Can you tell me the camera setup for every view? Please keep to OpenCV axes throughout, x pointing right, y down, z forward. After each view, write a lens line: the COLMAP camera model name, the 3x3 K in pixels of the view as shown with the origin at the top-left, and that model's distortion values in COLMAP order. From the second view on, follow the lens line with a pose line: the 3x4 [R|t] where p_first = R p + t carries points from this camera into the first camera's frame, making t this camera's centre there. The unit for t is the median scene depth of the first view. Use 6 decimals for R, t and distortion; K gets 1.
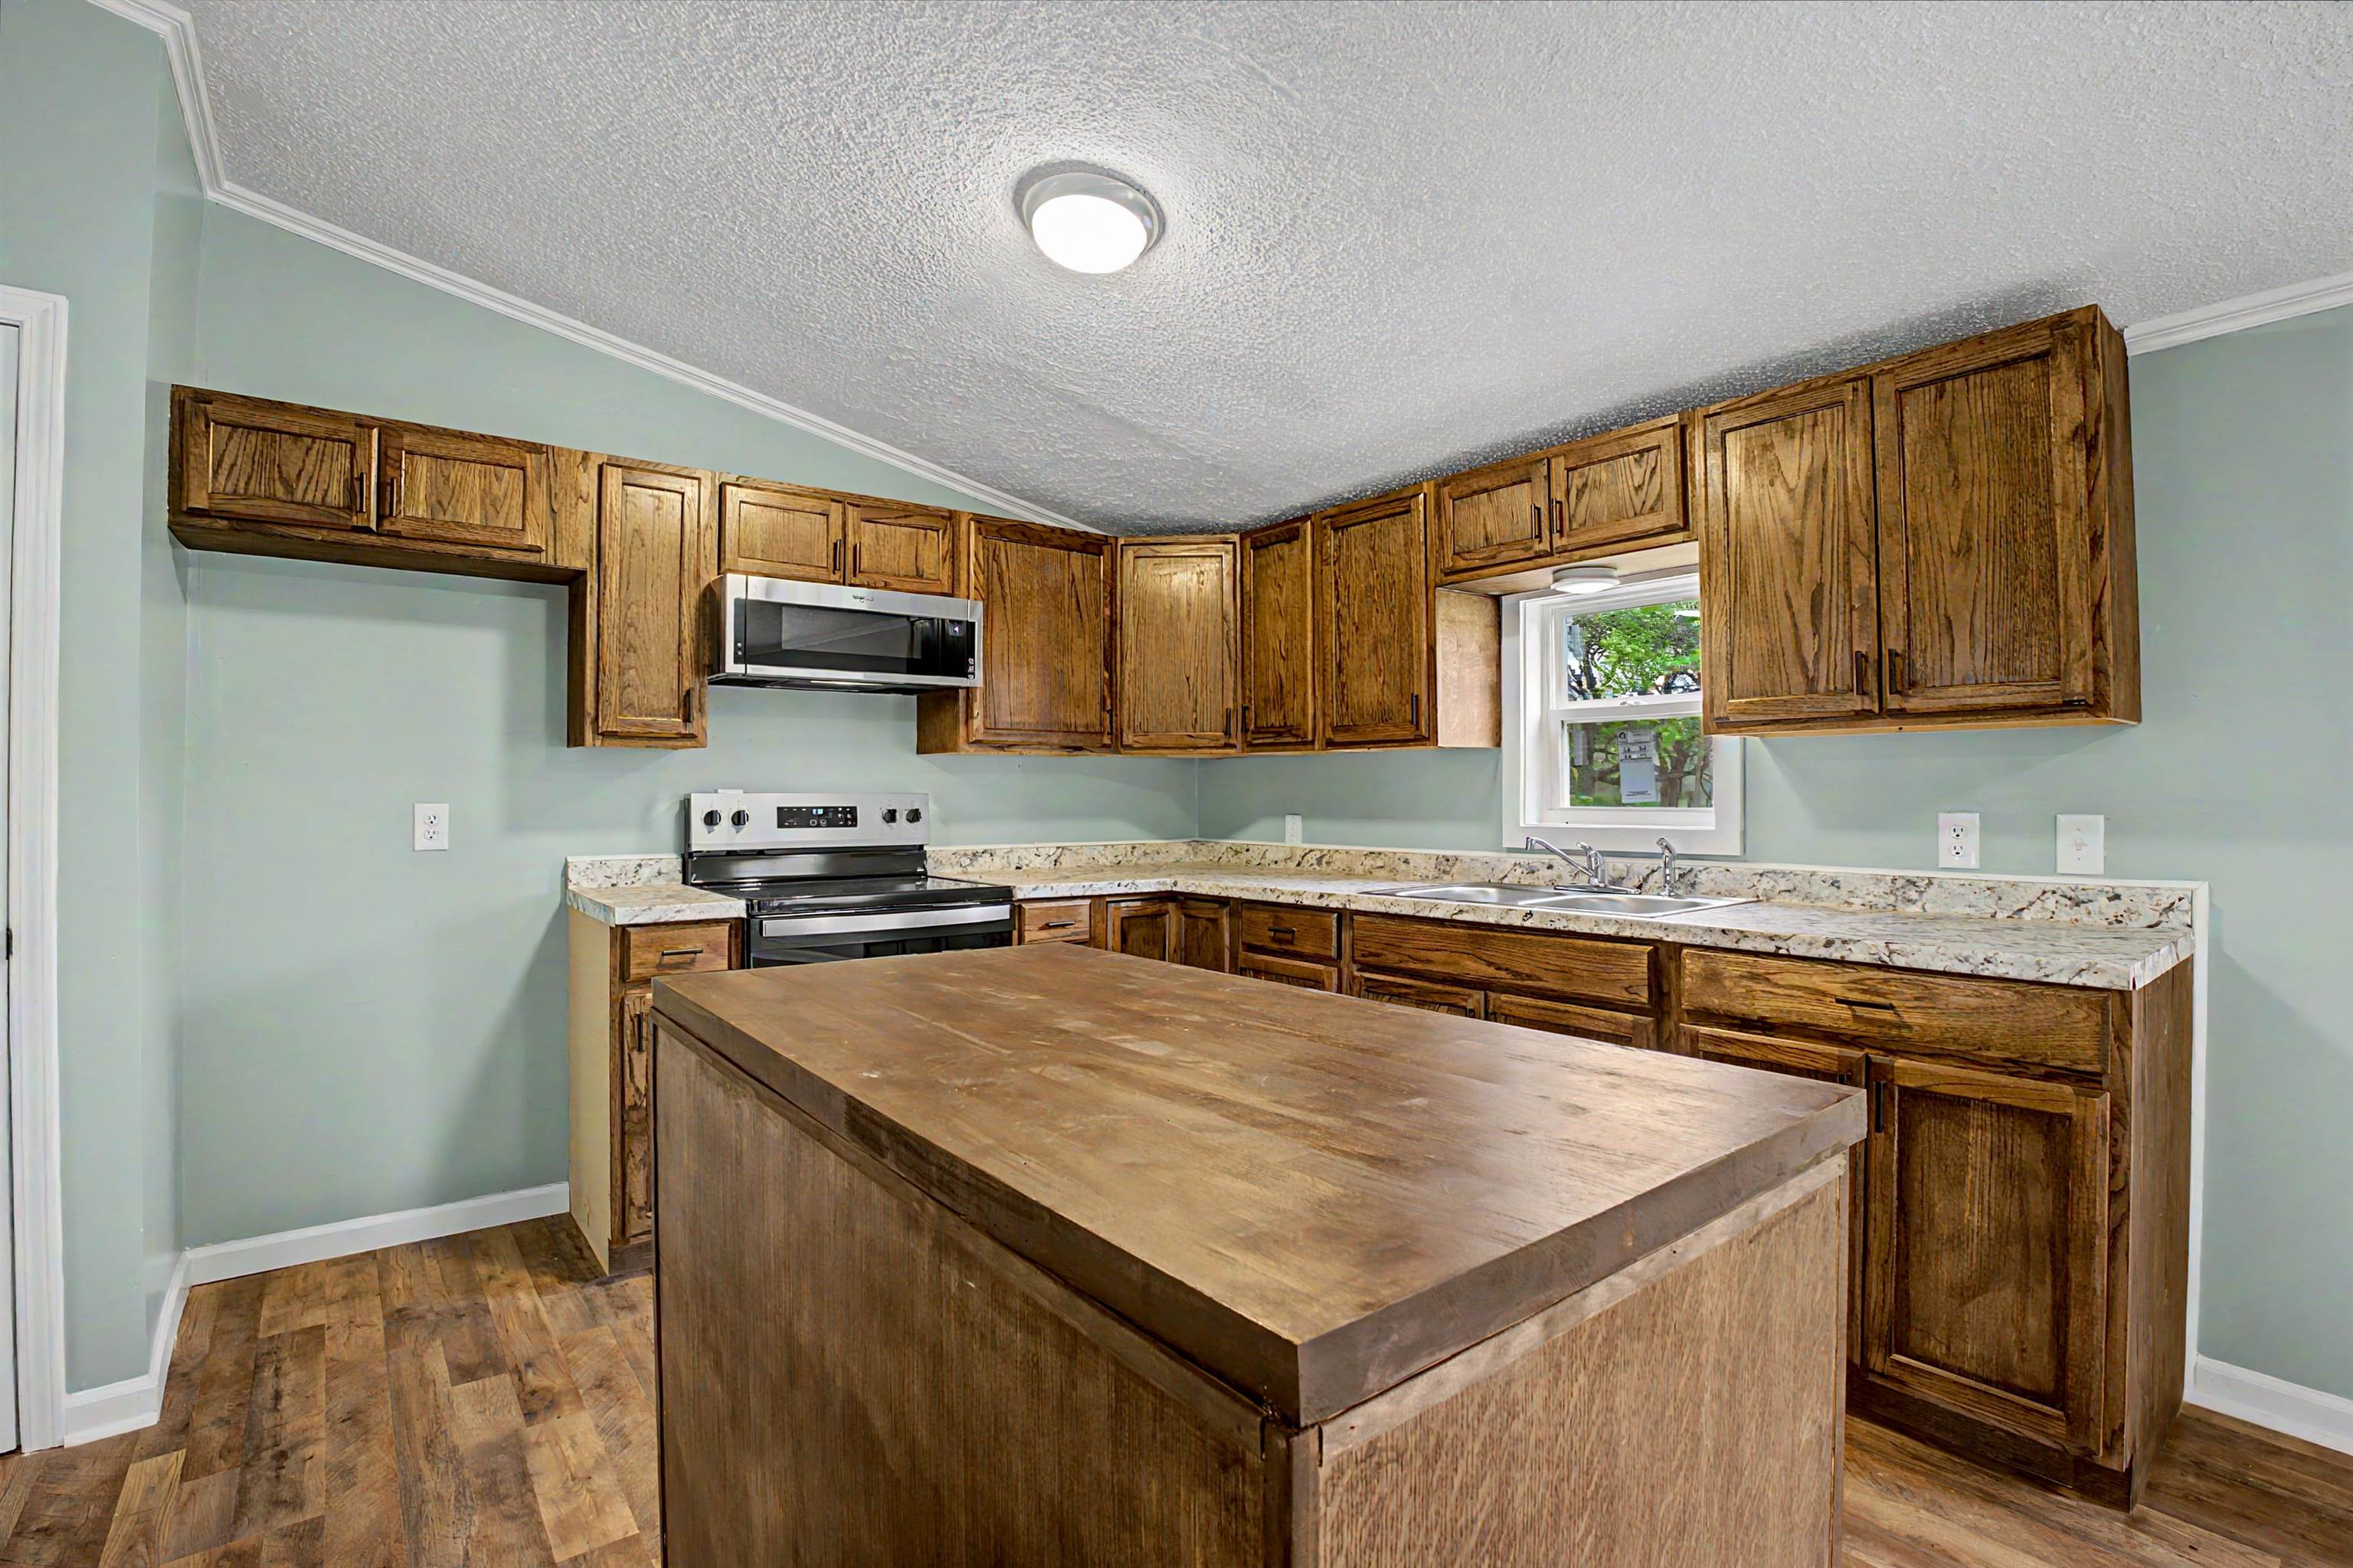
lens RADIAL K [[1079.0, 0, 1174.2], [0, 1079.0, 790.6], [0, 0, 1]] dist [-0.036057, 0.000382]
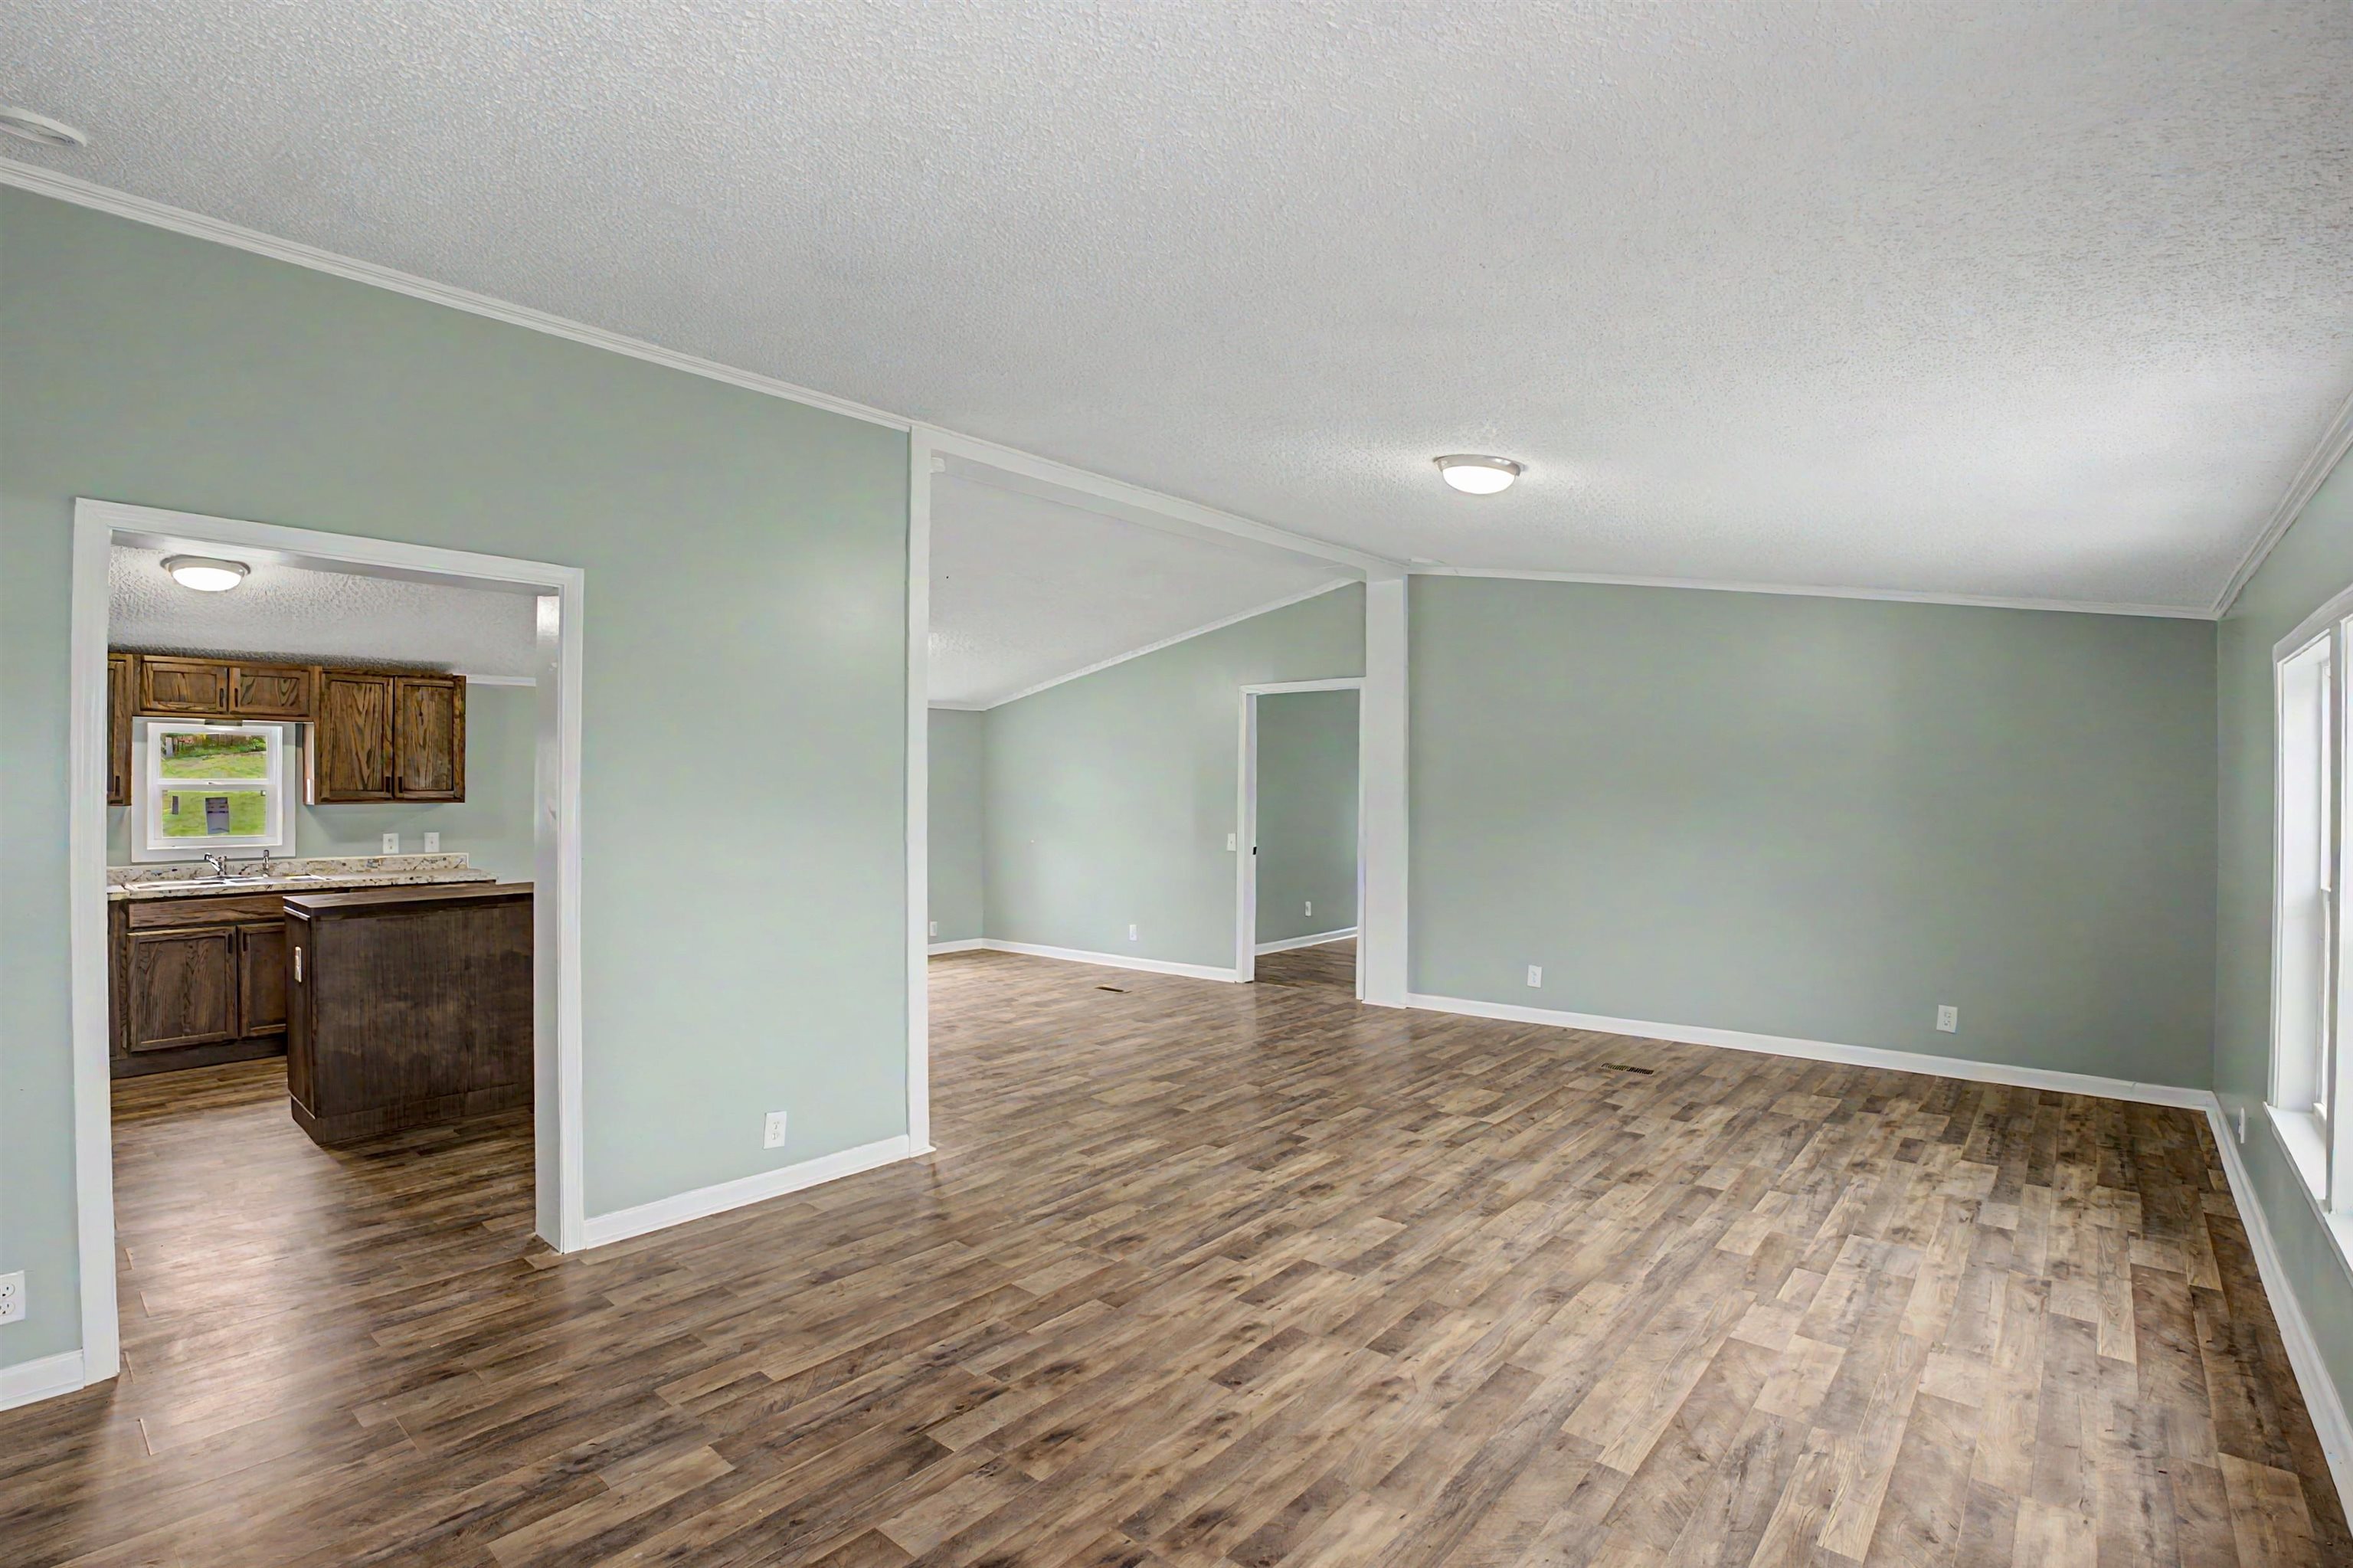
lens RADIAL K [[1079.0, 0, 1175.3], [0, 1079.0, 793.1], [0, 0, 1]] dist [-0.036057, 0.000382]
pose [[-0.178096, -0.001338, 0.984012, -1.748174], [-0.013776, 0.999904, -0.001134, -0.081152], [-0.983917, -0.013758, -0.178097, -0.379707]]
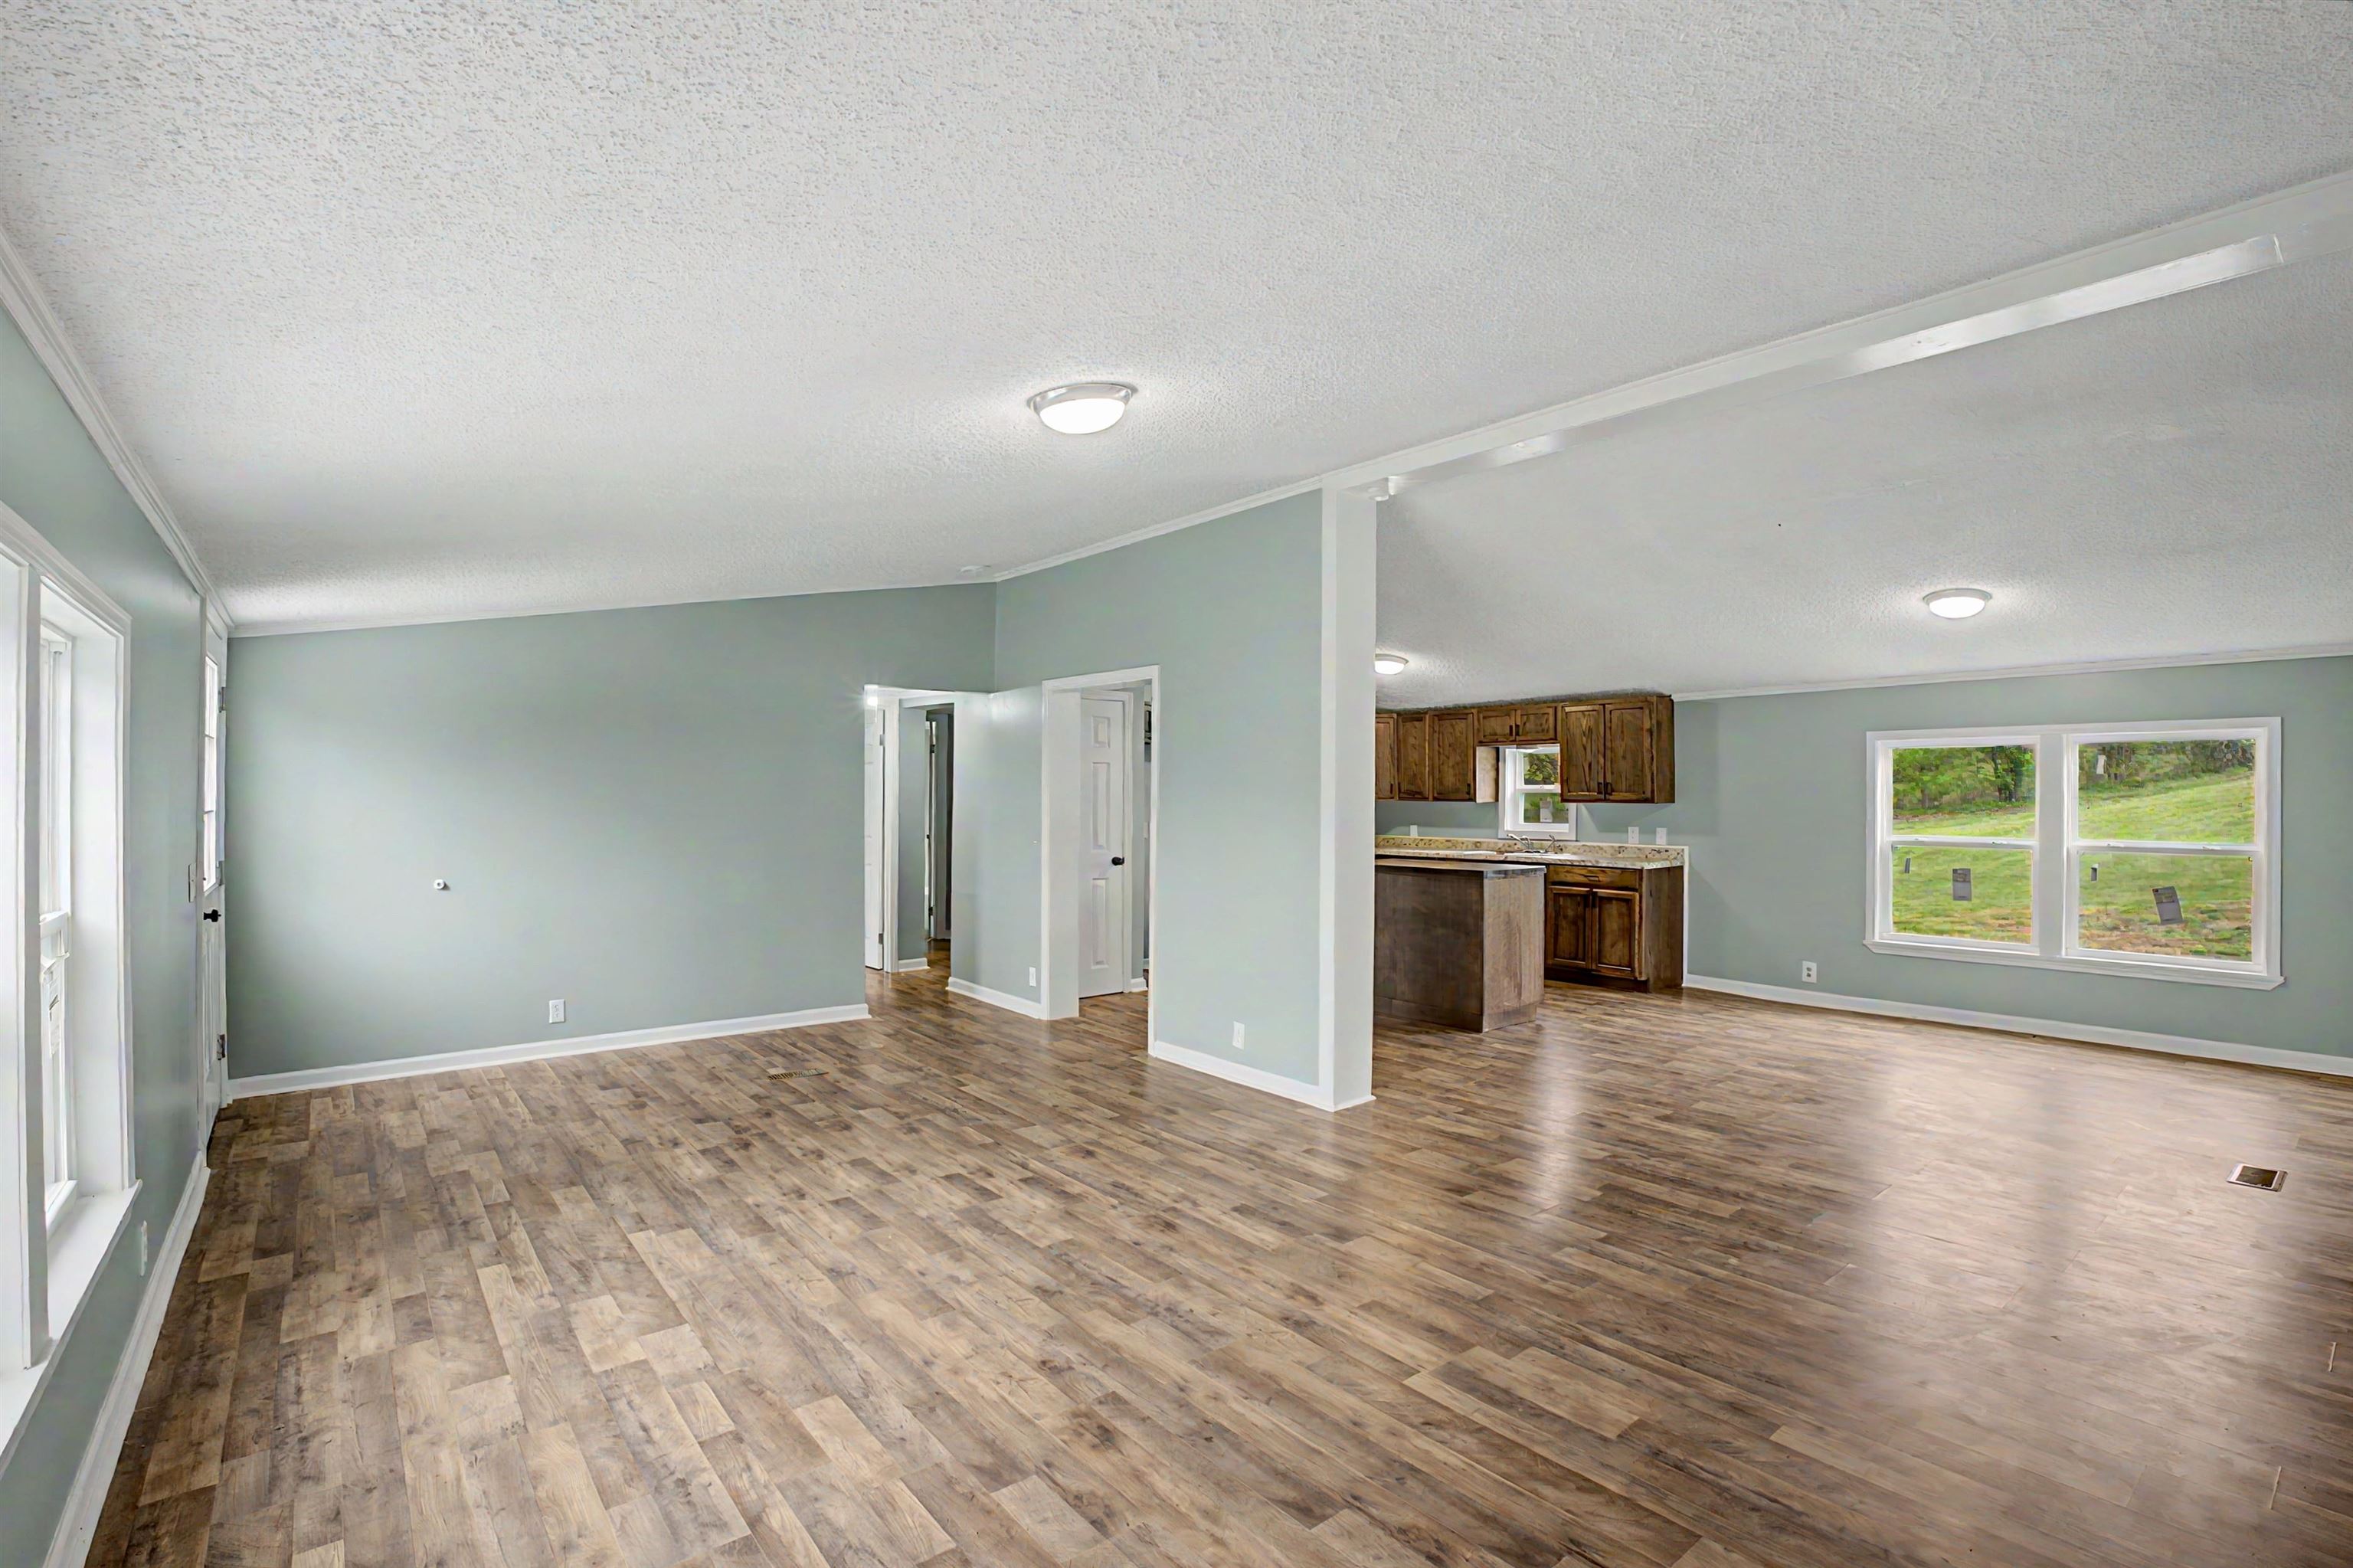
lens RADIAL K [[1079.0, 0, 1182.3], [0, 1079.0, 800.3], [0, 0, 1]] dist [-0.036057, 0.000382]
pose [[0.999978, -0.006022, 0.002706, -0.554240], [0.005983, 0.999882, 0.014119, -0.093524], [-0.002791, -0.014103, 0.999897, -1.881940]]
